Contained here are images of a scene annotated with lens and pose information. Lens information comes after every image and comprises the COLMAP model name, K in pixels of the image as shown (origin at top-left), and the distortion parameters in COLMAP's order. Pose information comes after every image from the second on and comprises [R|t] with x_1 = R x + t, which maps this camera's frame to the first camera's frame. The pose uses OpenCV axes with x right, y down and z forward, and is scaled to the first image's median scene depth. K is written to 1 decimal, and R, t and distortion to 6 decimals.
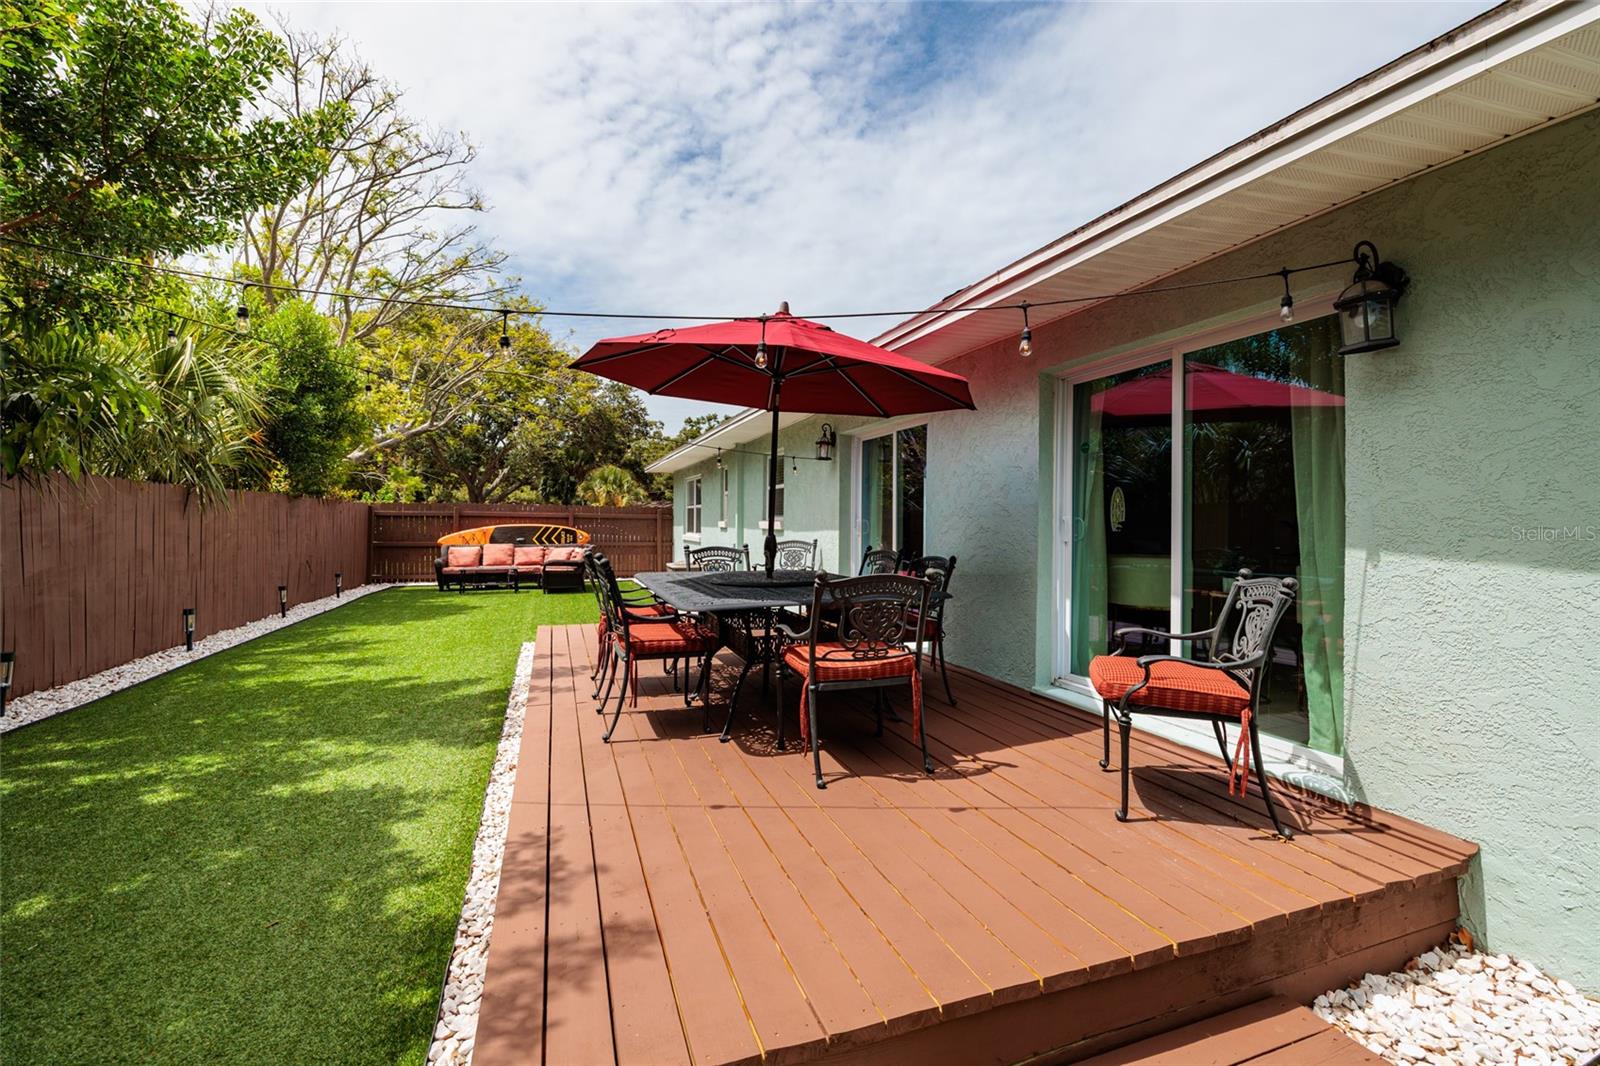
lens RADIAL K [[688.5, 0, 799.9], [0, 688.5, 524.7], [0, 0, 1]] dist [0.007969, -0.002831]
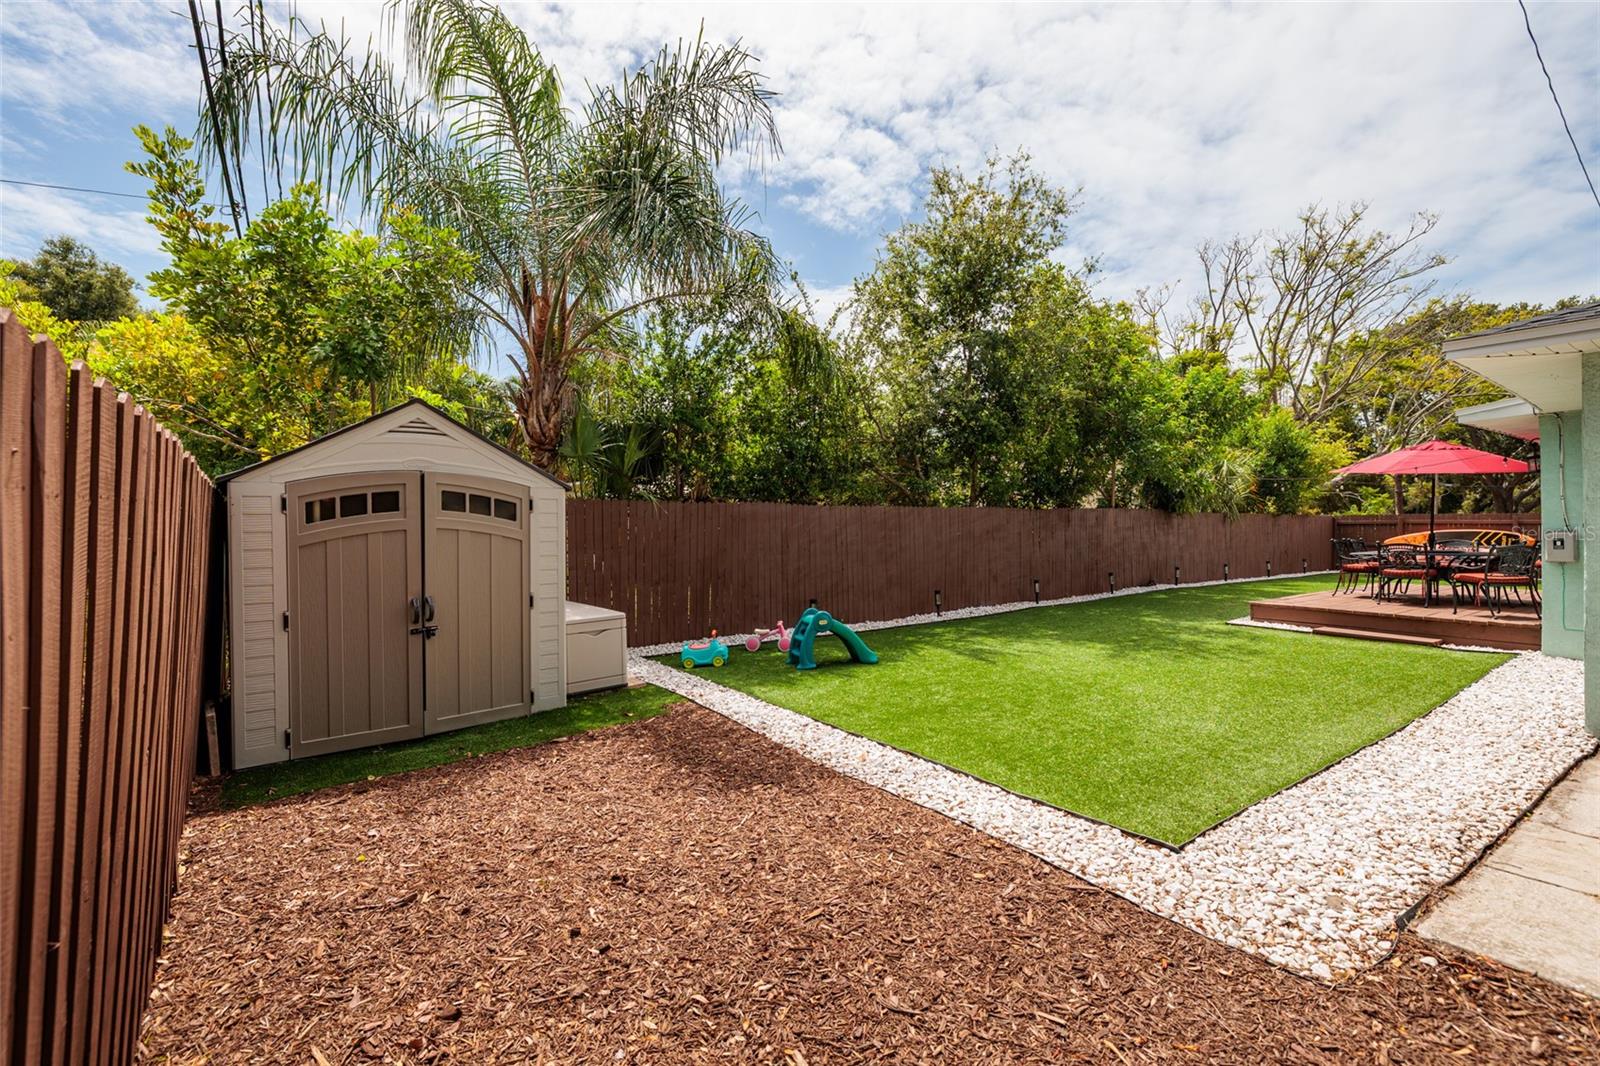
lens RADIAL K [[688.5, 0, 800.2], [0, 688.5, 529.3], [0, 0, 1]] dist [0.007969, -0.002831]
pose [[0.284800, -0.006336, -0.958566, 0.599936], [0.000851, 0.999979, -0.006357, 0.007245], [0.958586, 0.000995, 0.284800, -0.664281]]
